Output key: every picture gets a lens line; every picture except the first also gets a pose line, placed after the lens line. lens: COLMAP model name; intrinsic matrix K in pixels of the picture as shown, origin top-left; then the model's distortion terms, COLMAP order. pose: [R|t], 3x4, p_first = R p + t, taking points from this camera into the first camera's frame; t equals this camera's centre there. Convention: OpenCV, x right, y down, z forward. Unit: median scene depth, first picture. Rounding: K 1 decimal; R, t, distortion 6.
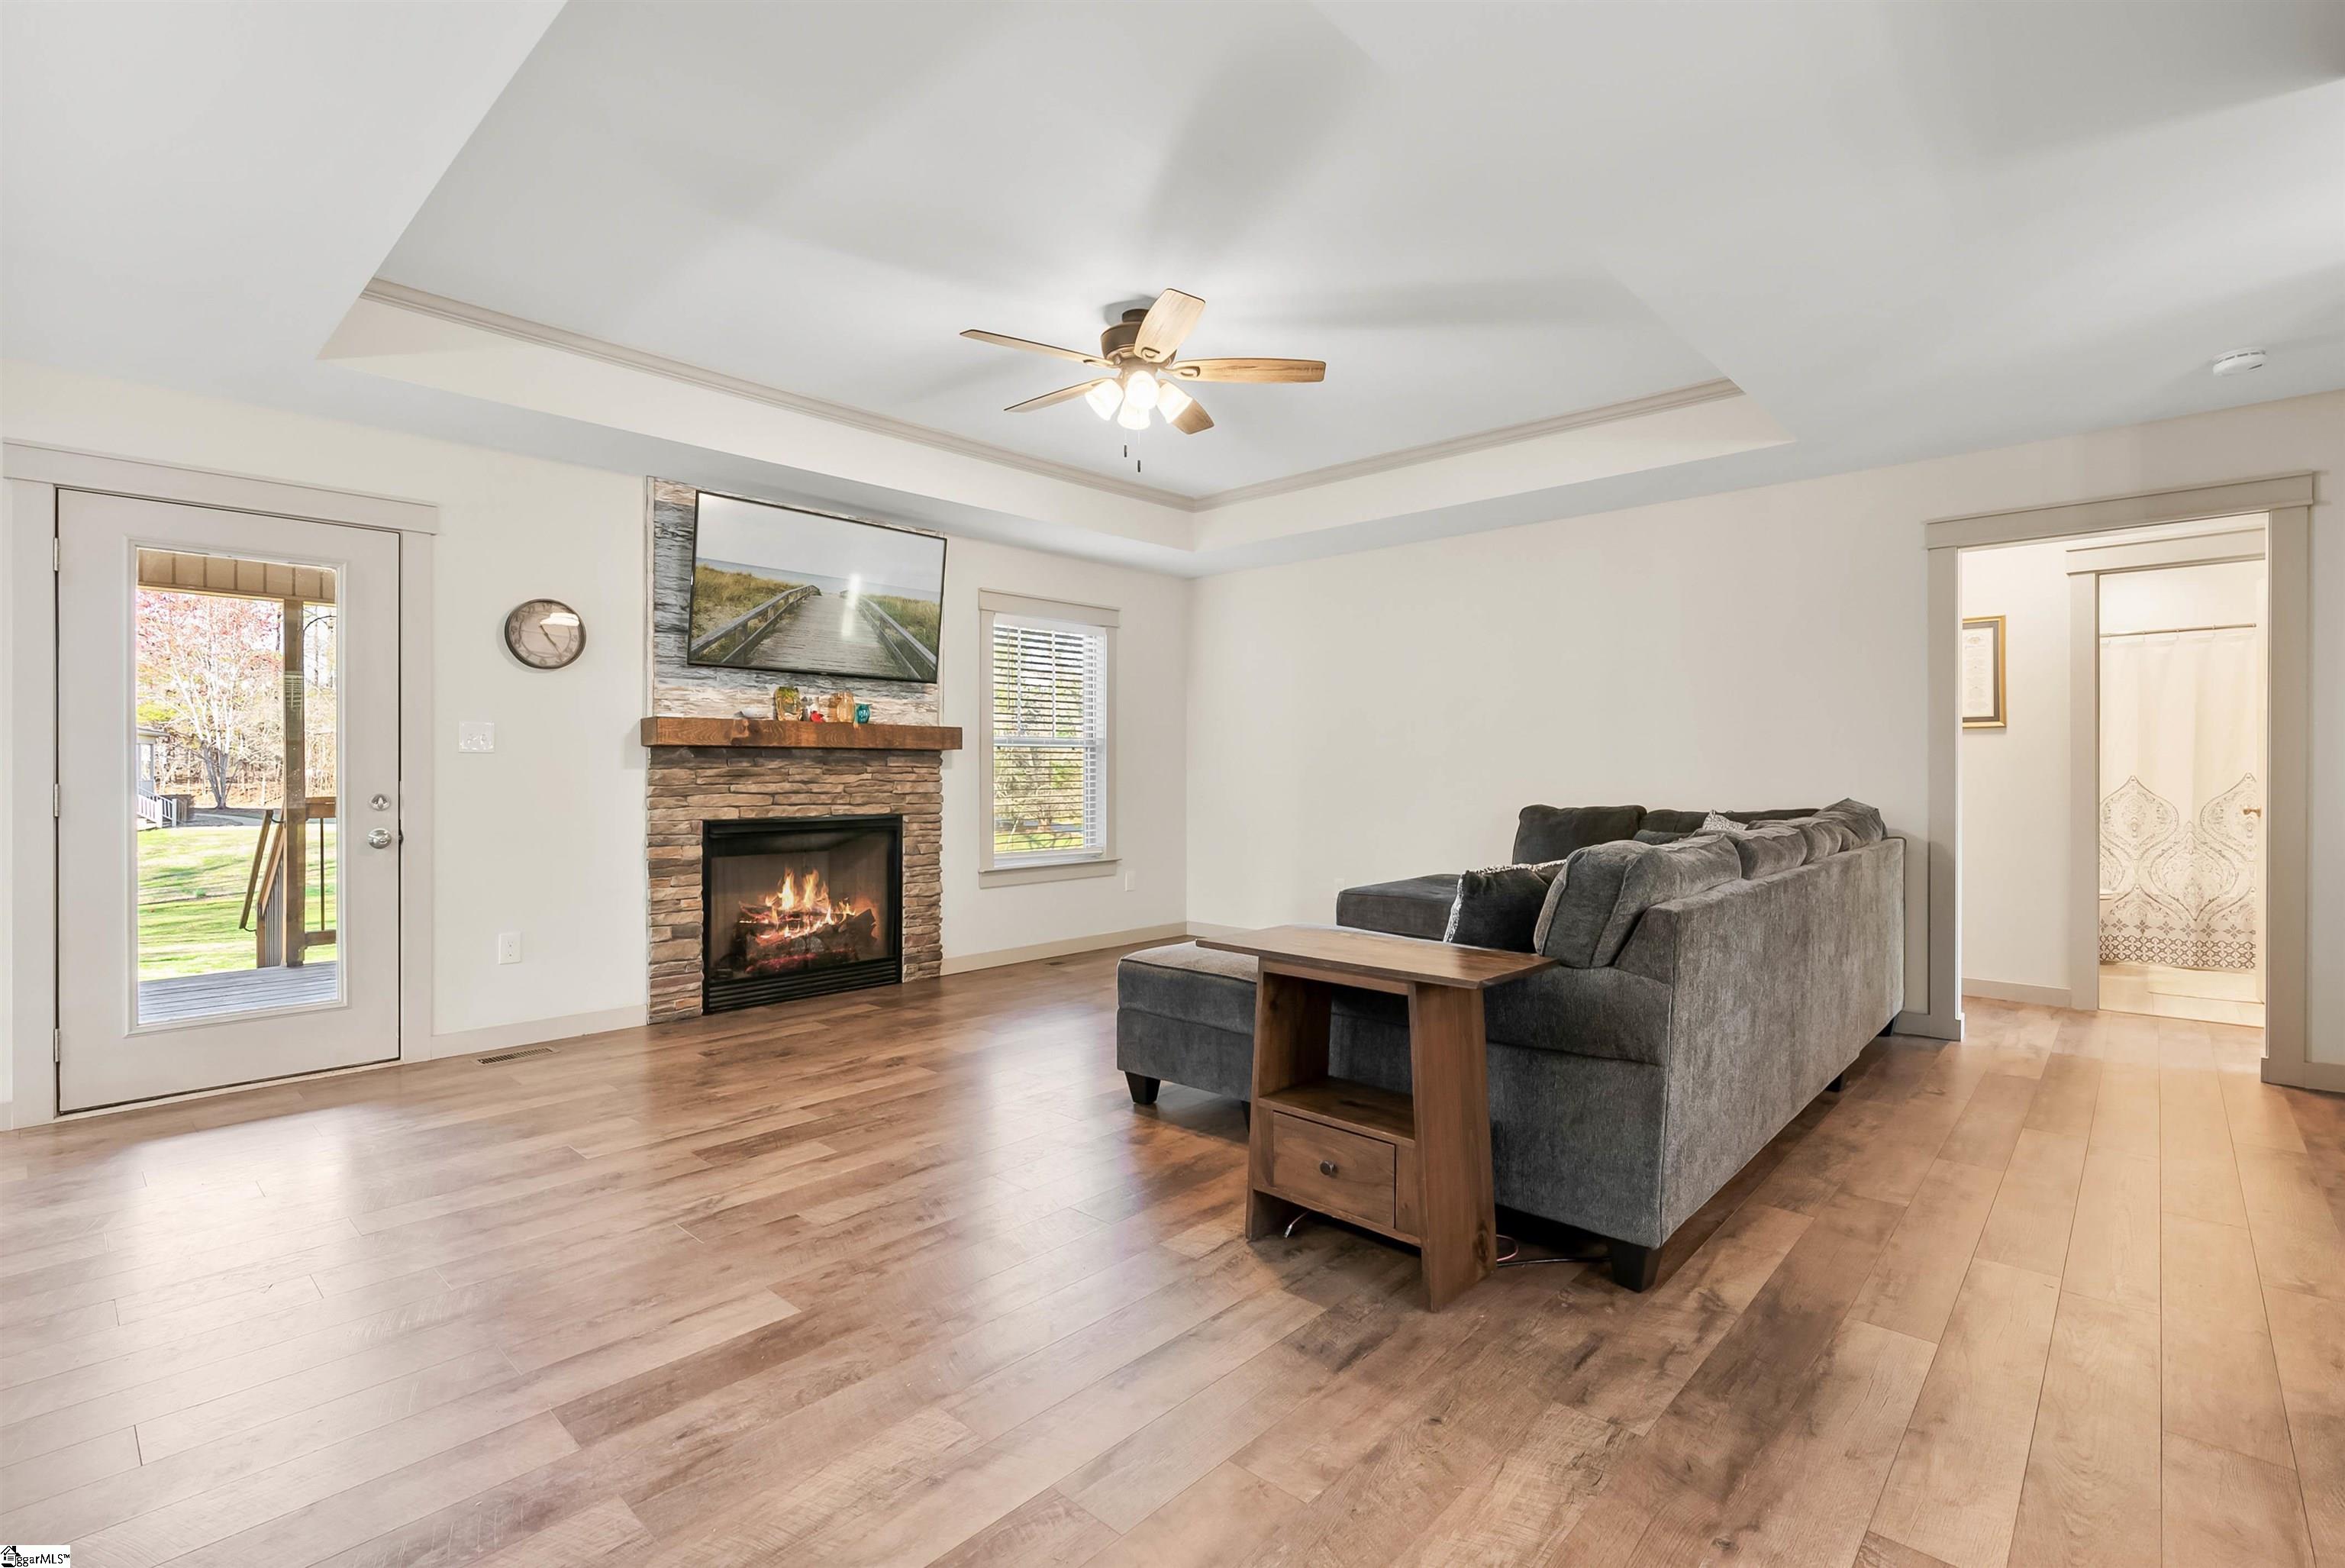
lens RADIAL K [[1072.5, 0, 1192.5], [0, 1072.5, 776.0], [0, 0, 1]] dist [-0.004917, 0.000707]
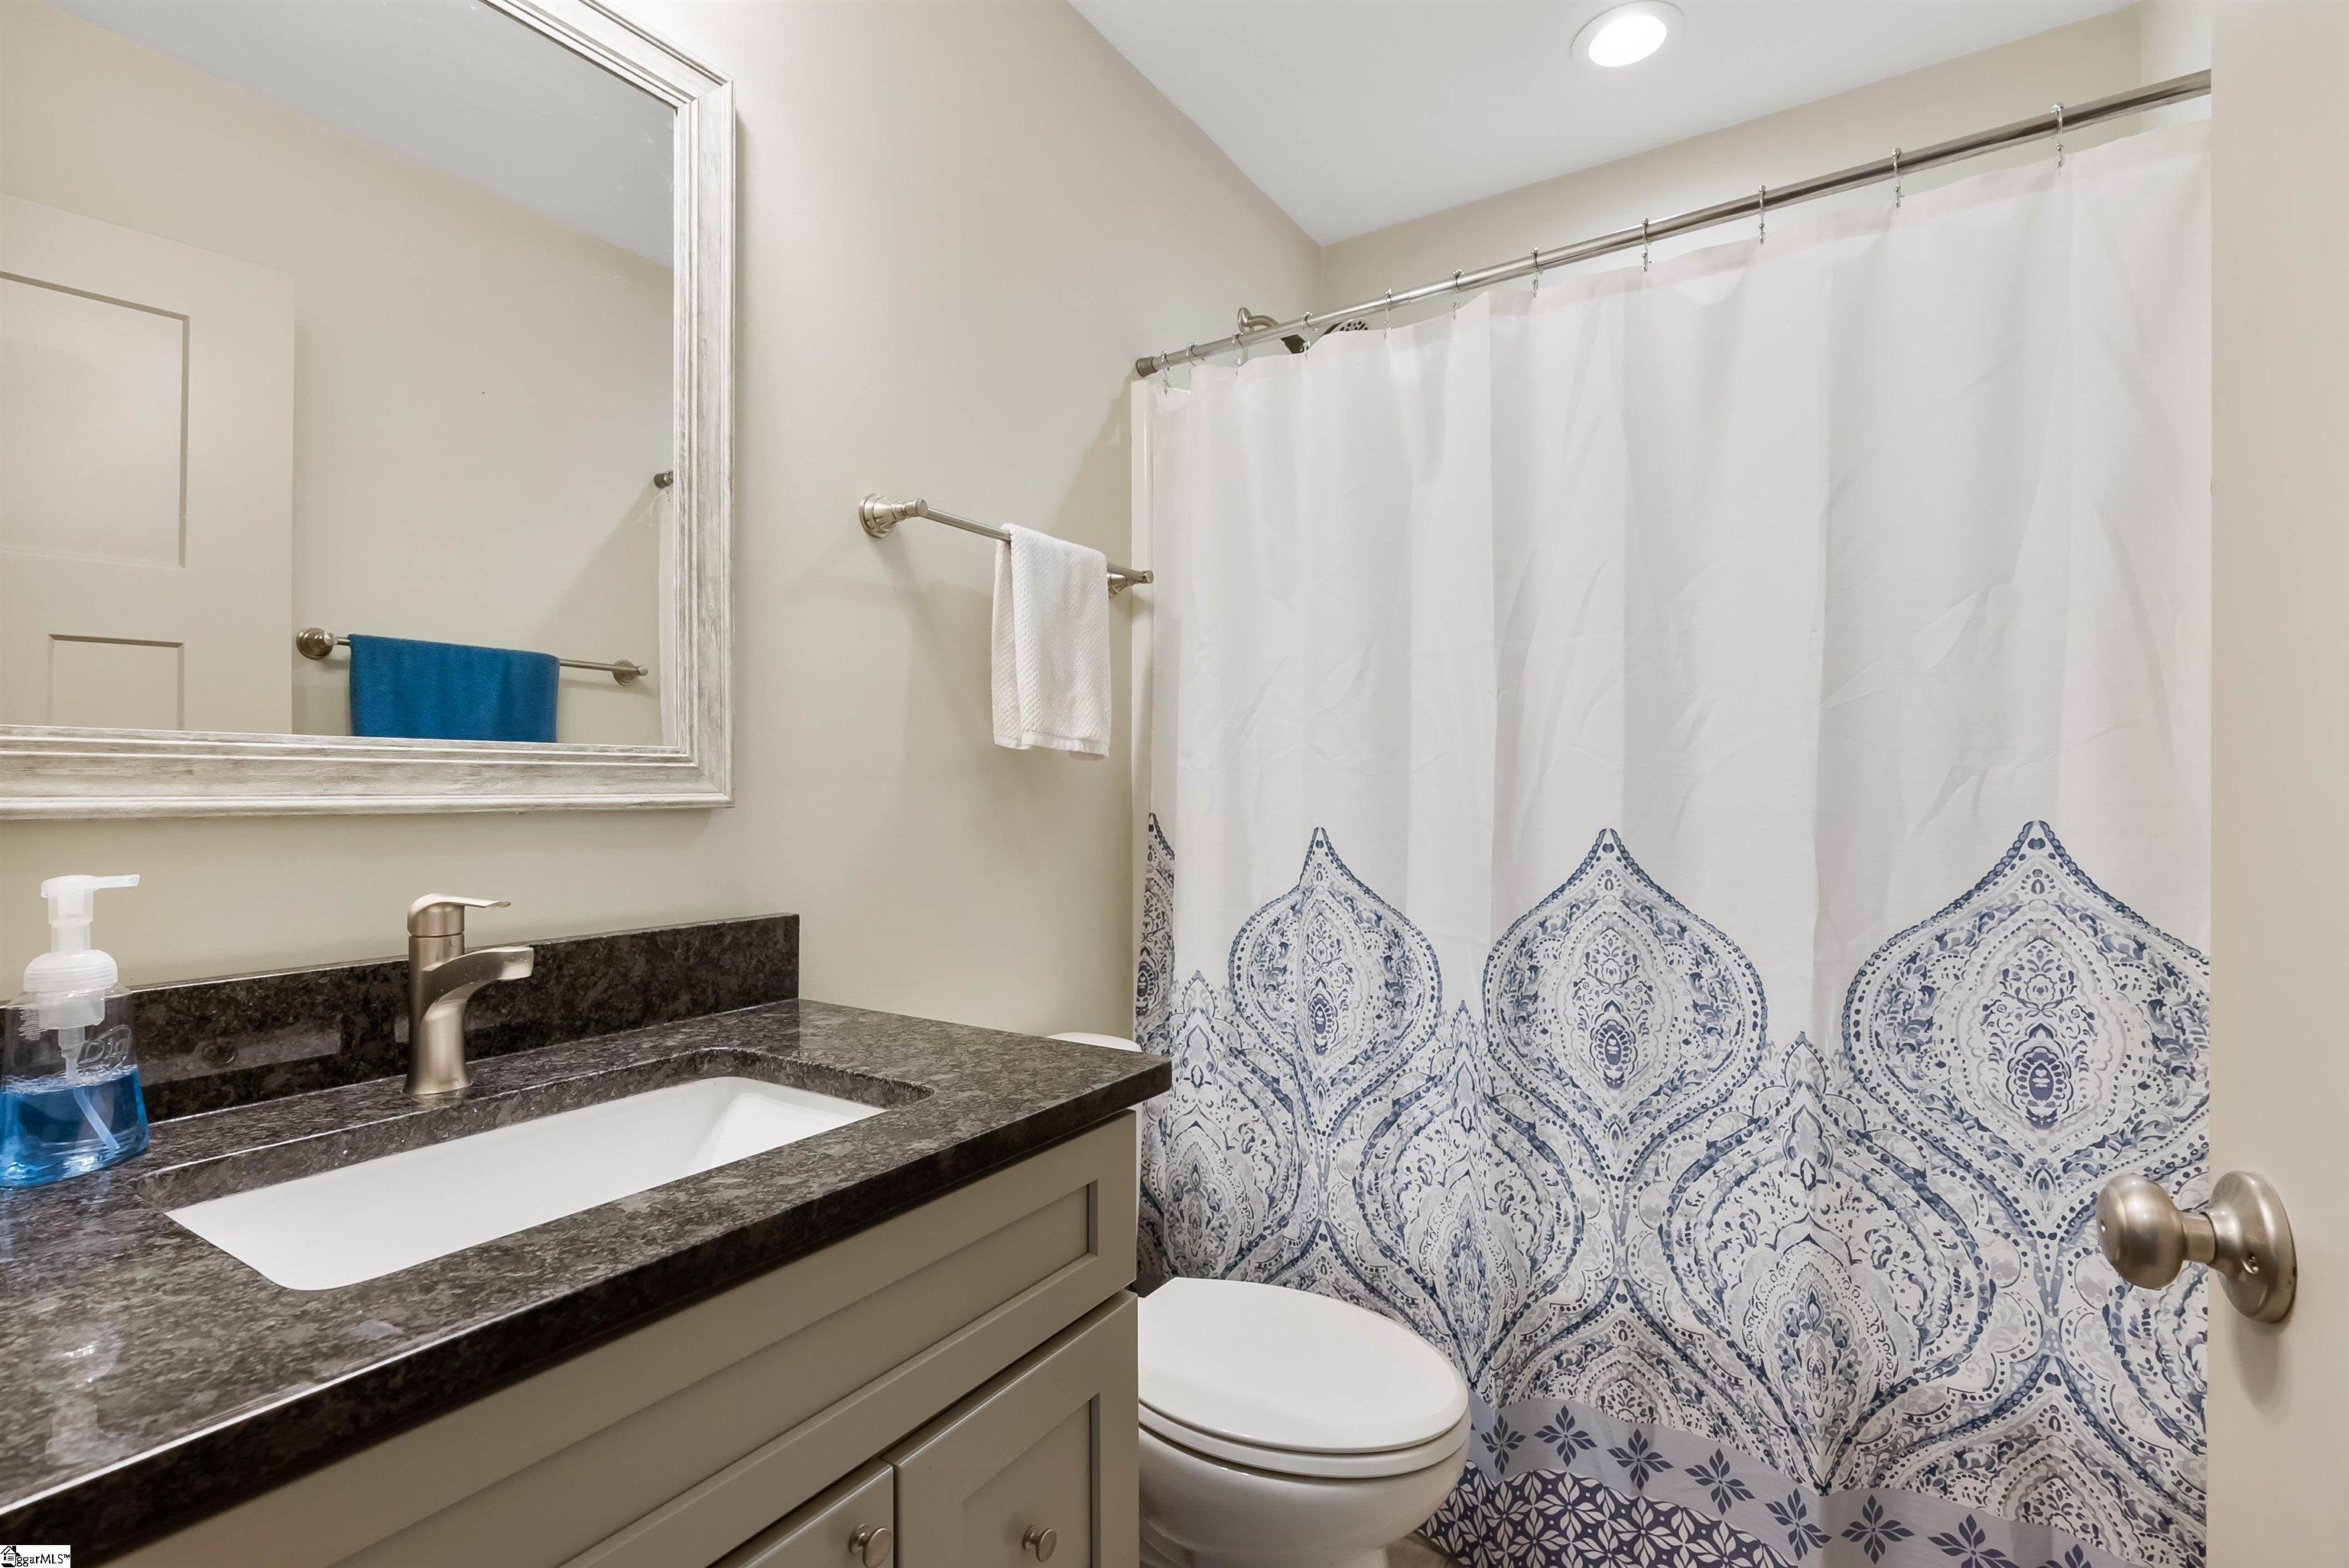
lens RADIAL K [[1074.2, 0, 1217.3], [0, 1074.2, 783.8], [0, 0, 1]] dist [-0.004917, 0.000707]
pose [[0.982855, 0.004046, 0.184337, 0.756948], [-0.004121, 0.999992, 0.000025, -0.010075], [-0.184335, -0.000784, 0.982863, 0.787543]]
